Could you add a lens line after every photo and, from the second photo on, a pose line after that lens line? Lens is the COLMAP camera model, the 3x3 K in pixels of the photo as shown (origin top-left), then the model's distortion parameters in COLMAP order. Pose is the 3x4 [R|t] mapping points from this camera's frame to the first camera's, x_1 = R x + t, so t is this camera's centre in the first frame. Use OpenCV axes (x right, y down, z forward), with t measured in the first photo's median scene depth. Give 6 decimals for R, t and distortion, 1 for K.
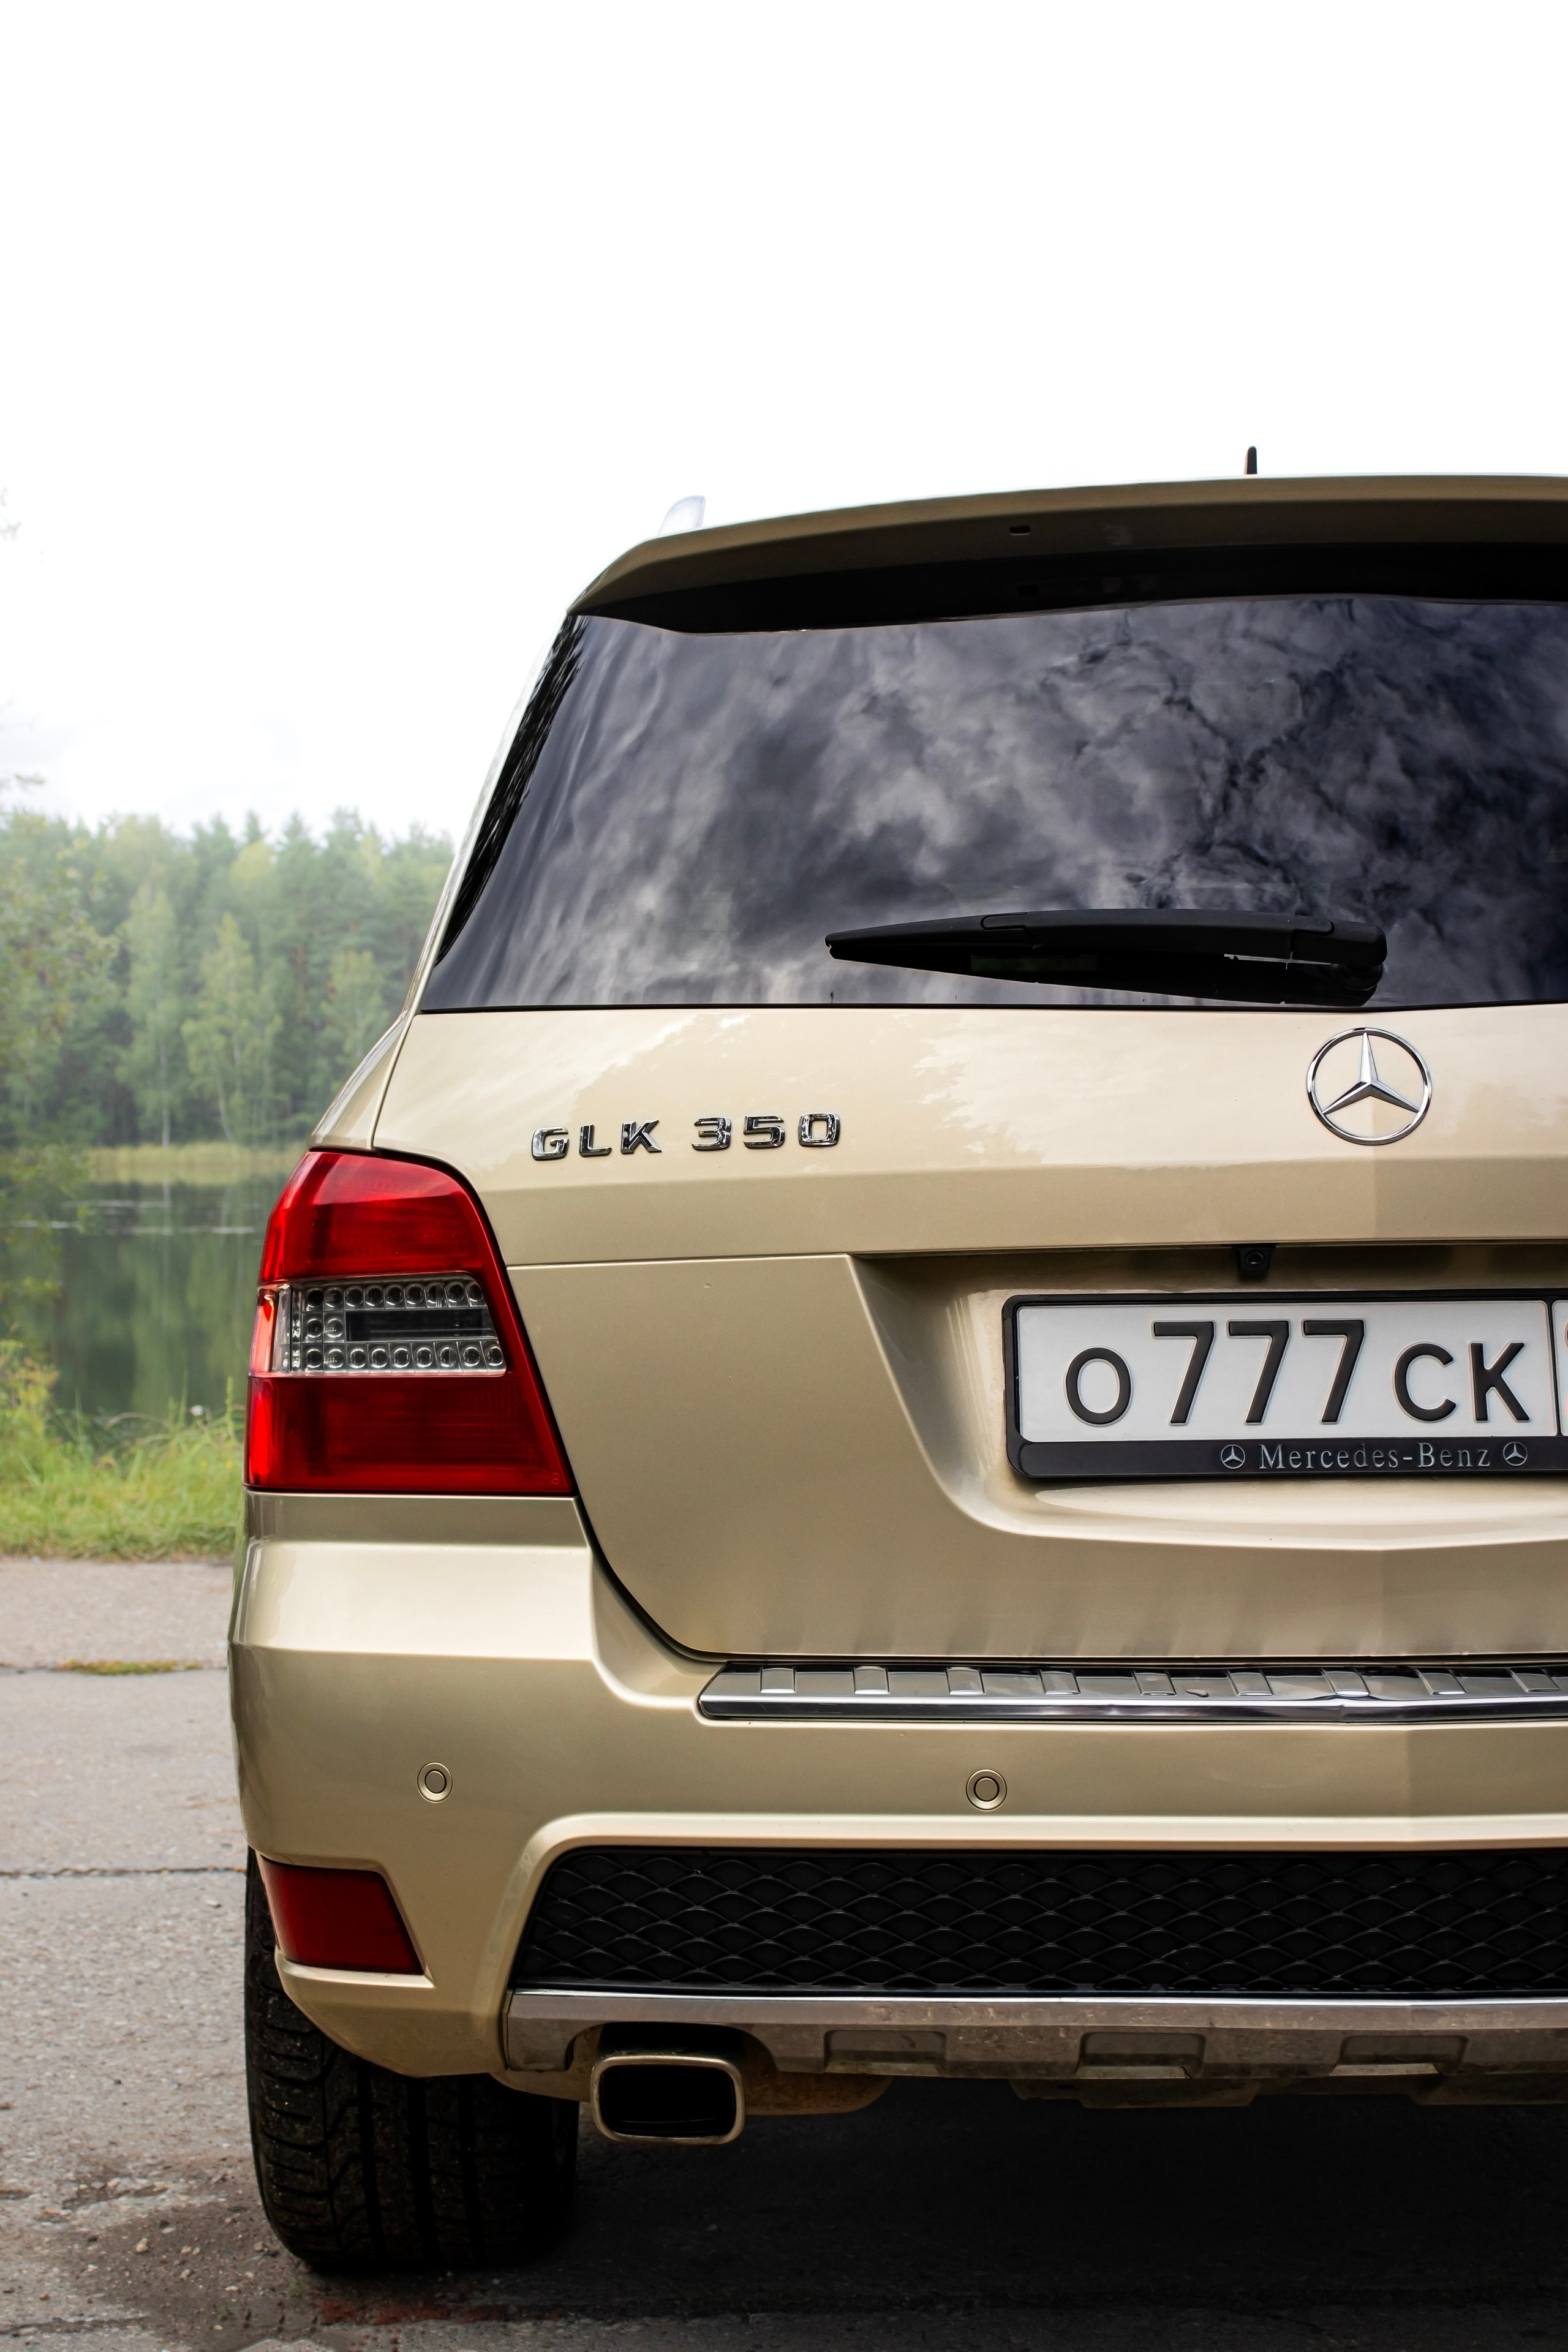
lens RADIAL K [[3297.0, 0, 724.9], [0, 3297.0, 1185.5], [0, 0, 1]] dist [0.053814, 0.000000]
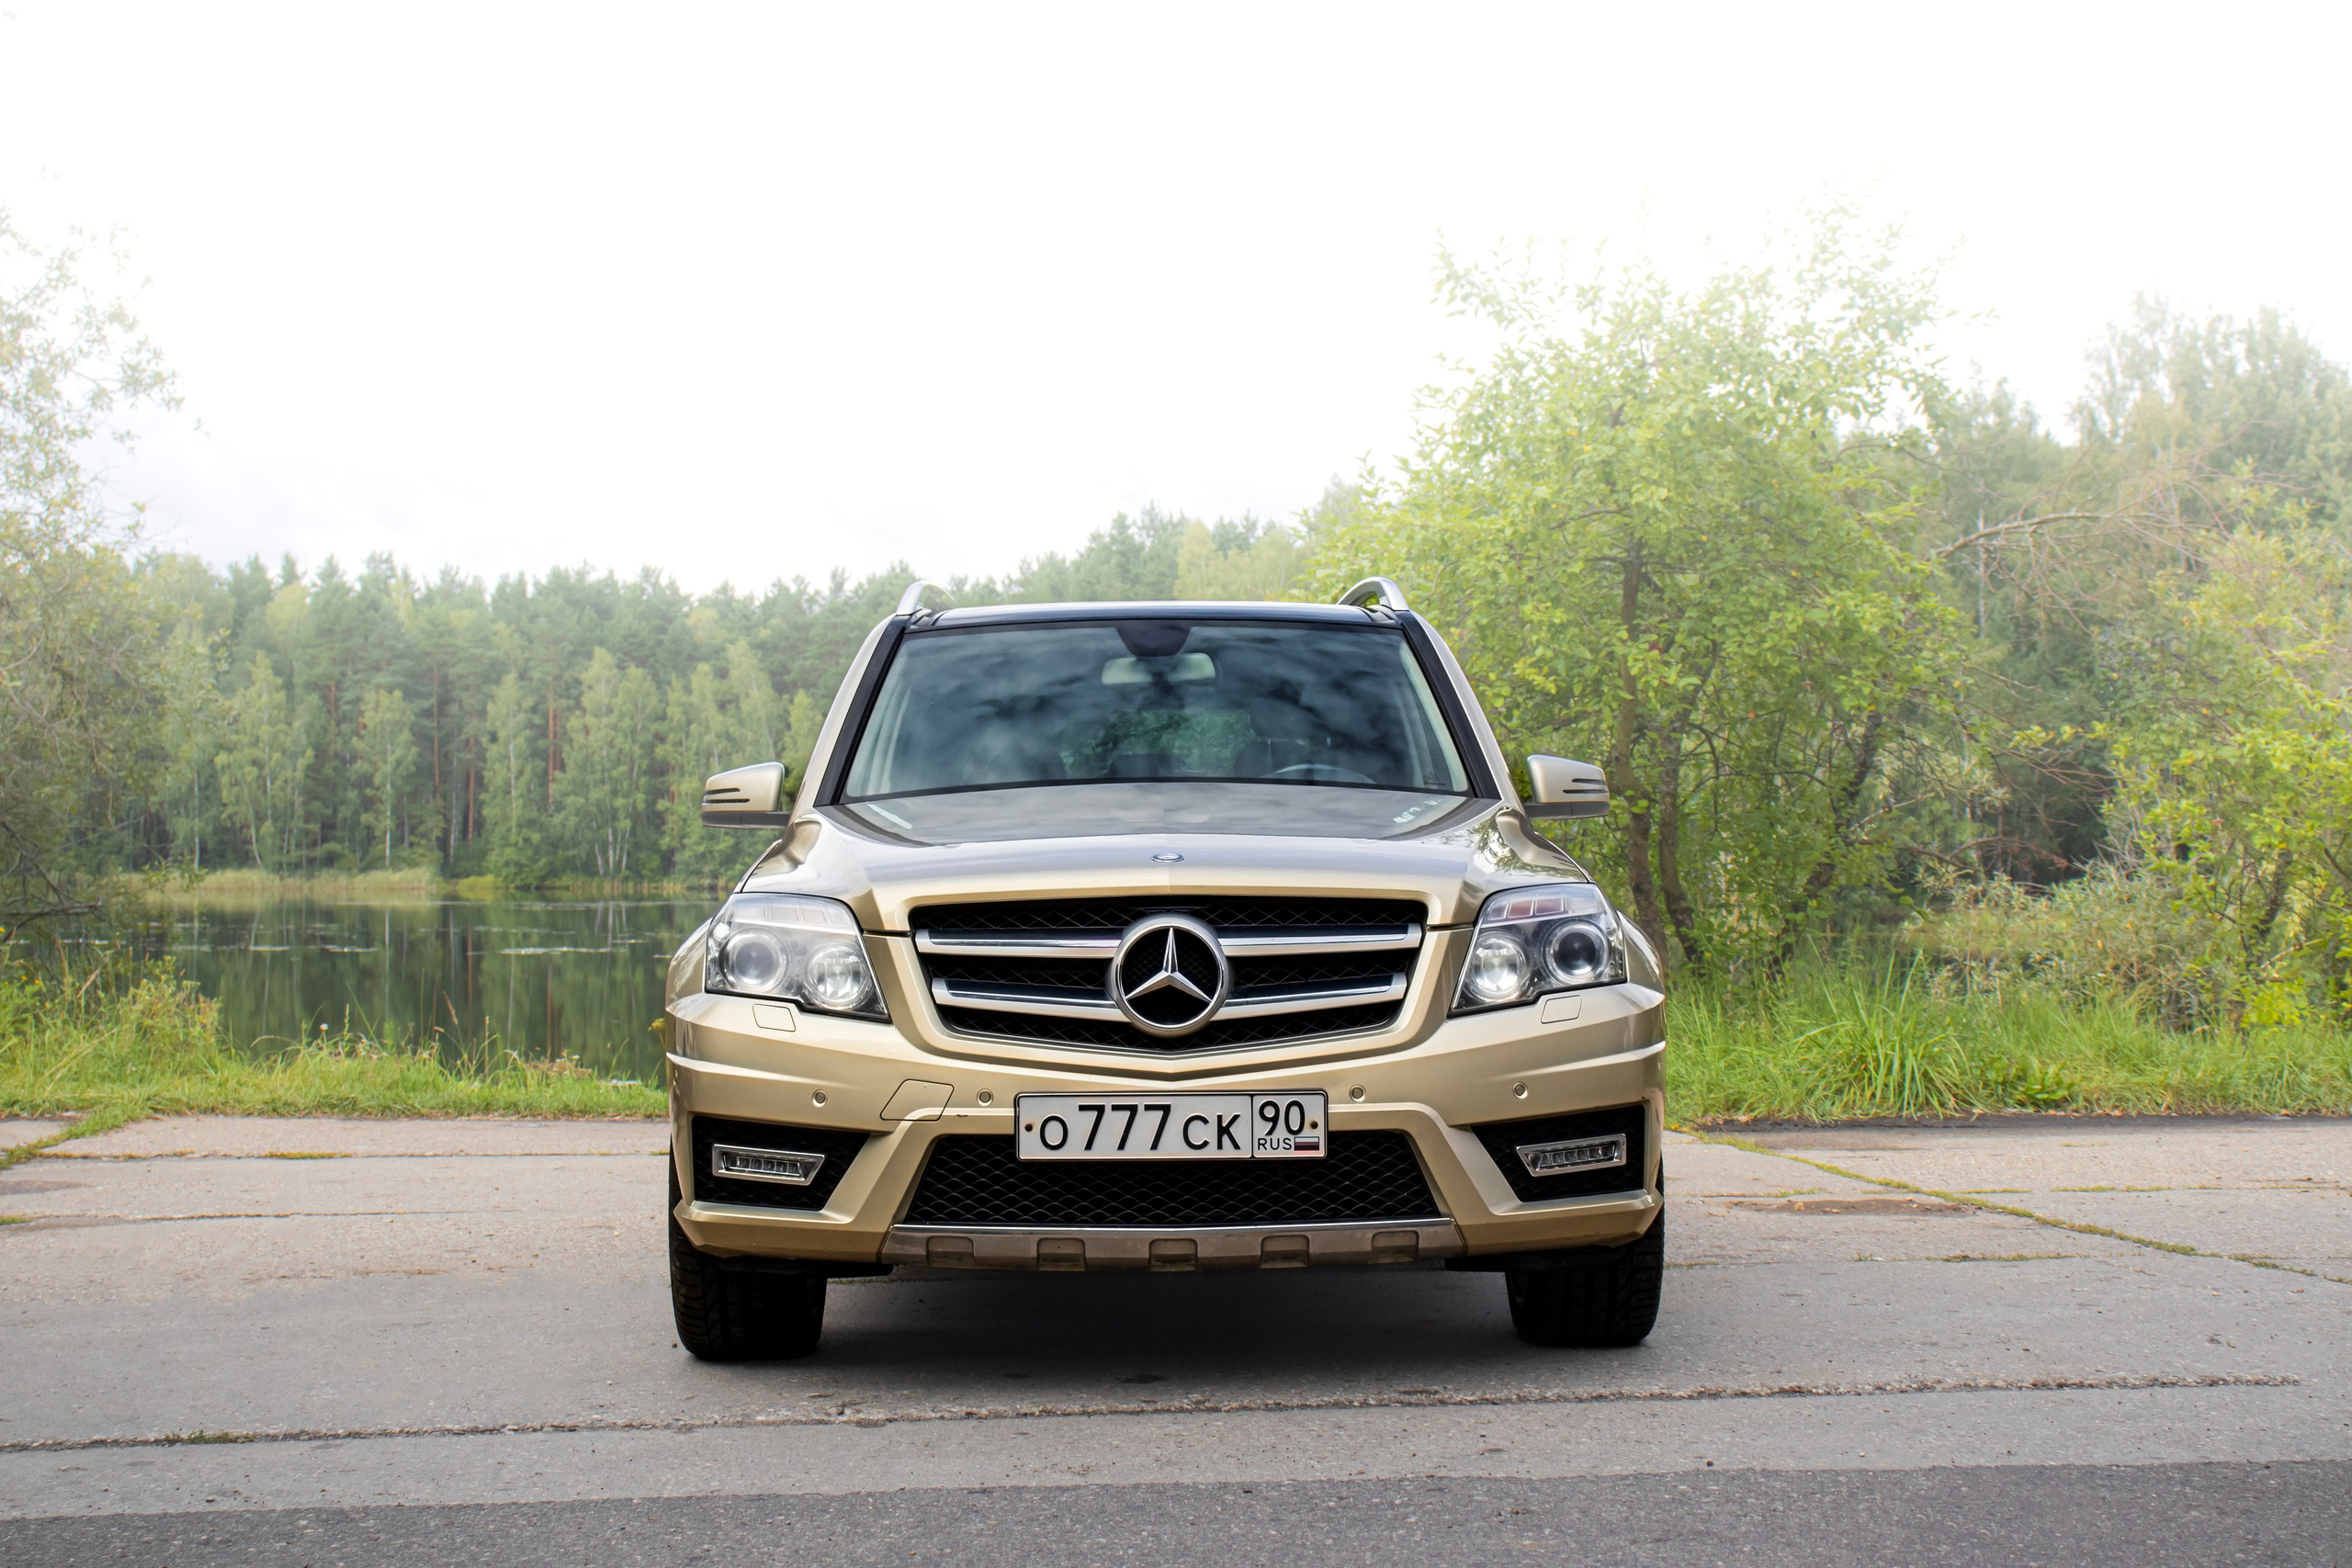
lens RADIAL K [[3209.2, 0, 1134.5], [0, 3209.2, 751.1], [0, 0, 1]] dist [0.052146, 0.000000]
pose [[0.992685, 0.017312, 0.119483, 0.065746], [-0.010874, 0.998464, -0.054328, 0.052140], [-0.120240, 0.052631, 0.991349, -1.253722]]
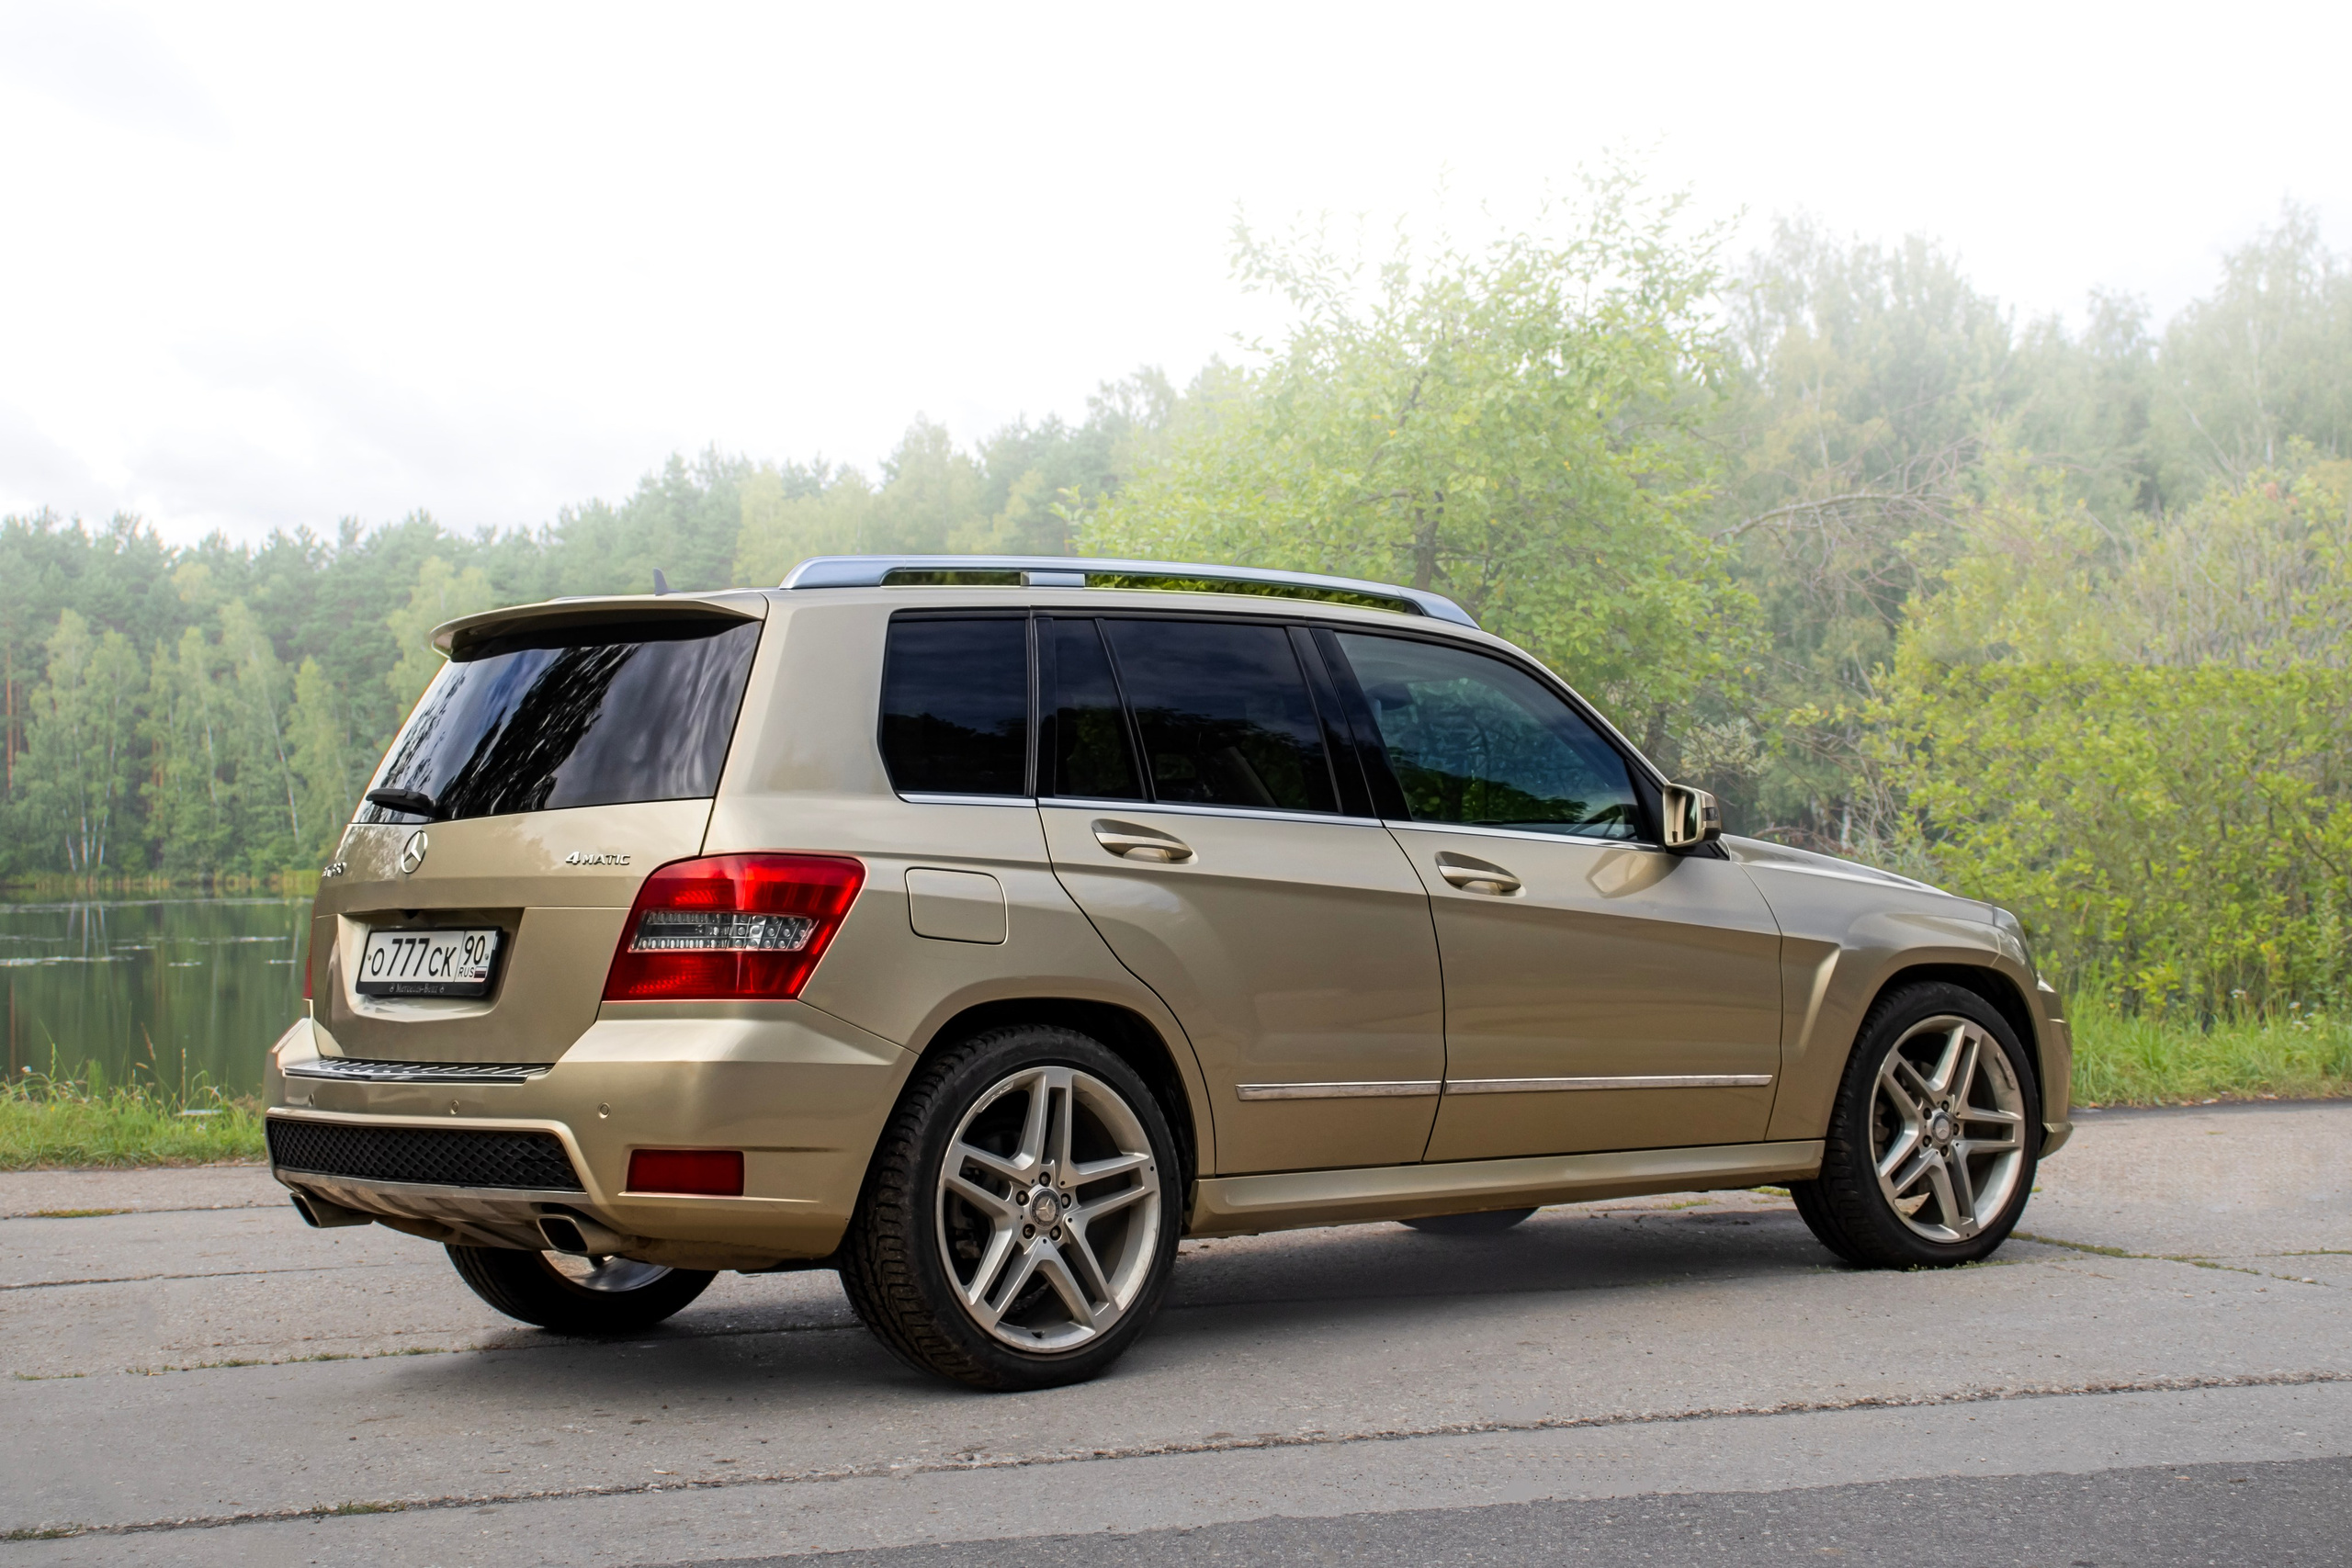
lens RADIAL K [[3589.9, 0, 1129.5], [0, 3589.9, 748.8], [0, 0, 1]] dist [0.101733, 0.000000]
pose [[0.967786, 0.003295, 0.251751, -0.256666], [0.008073, 0.998994, -0.044109, 0.020125], [-0.251643, 0.044721, 0.966786, -1.417755]]
